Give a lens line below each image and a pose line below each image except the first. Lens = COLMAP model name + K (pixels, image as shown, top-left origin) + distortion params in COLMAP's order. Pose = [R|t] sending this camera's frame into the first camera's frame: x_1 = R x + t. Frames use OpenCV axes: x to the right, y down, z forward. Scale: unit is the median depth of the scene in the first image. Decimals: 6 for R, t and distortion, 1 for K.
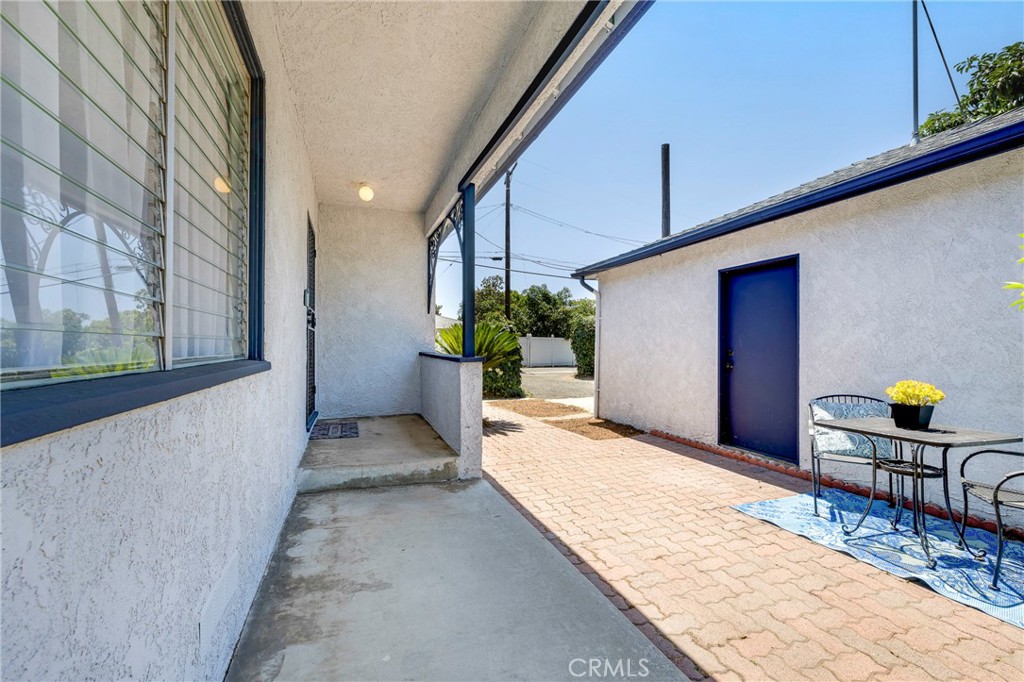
lens RADIAL K [[418.4, 0, 514.0], [0, 418.4, 346.8], [0, 0, 1]] dist [-0.000958, -0.000032]
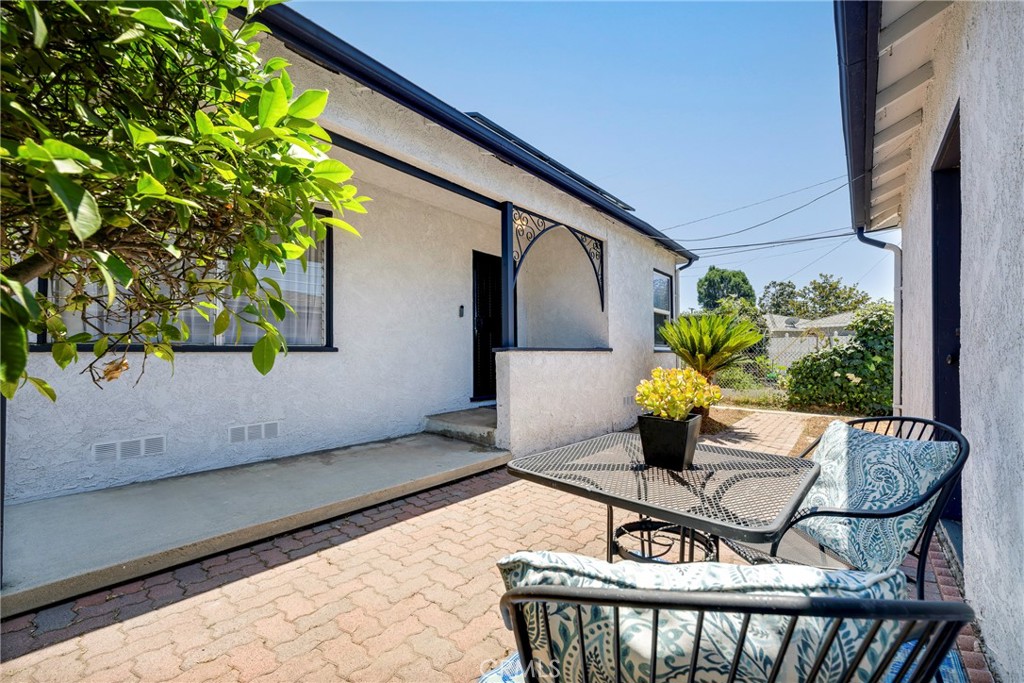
lens RADIAL K [[418.4, 0, 515.0], [0, 418.4, 347.1], [0, 0, 1]] dist [-0.000958, -0.000032]
pose [[0.487278, -0.019899, -0.873020, 1.037529], [0.008451, 0.999801, -0.018072, 0.048402], [0.873206, 0.001428, 0.487349, 0.478177]]
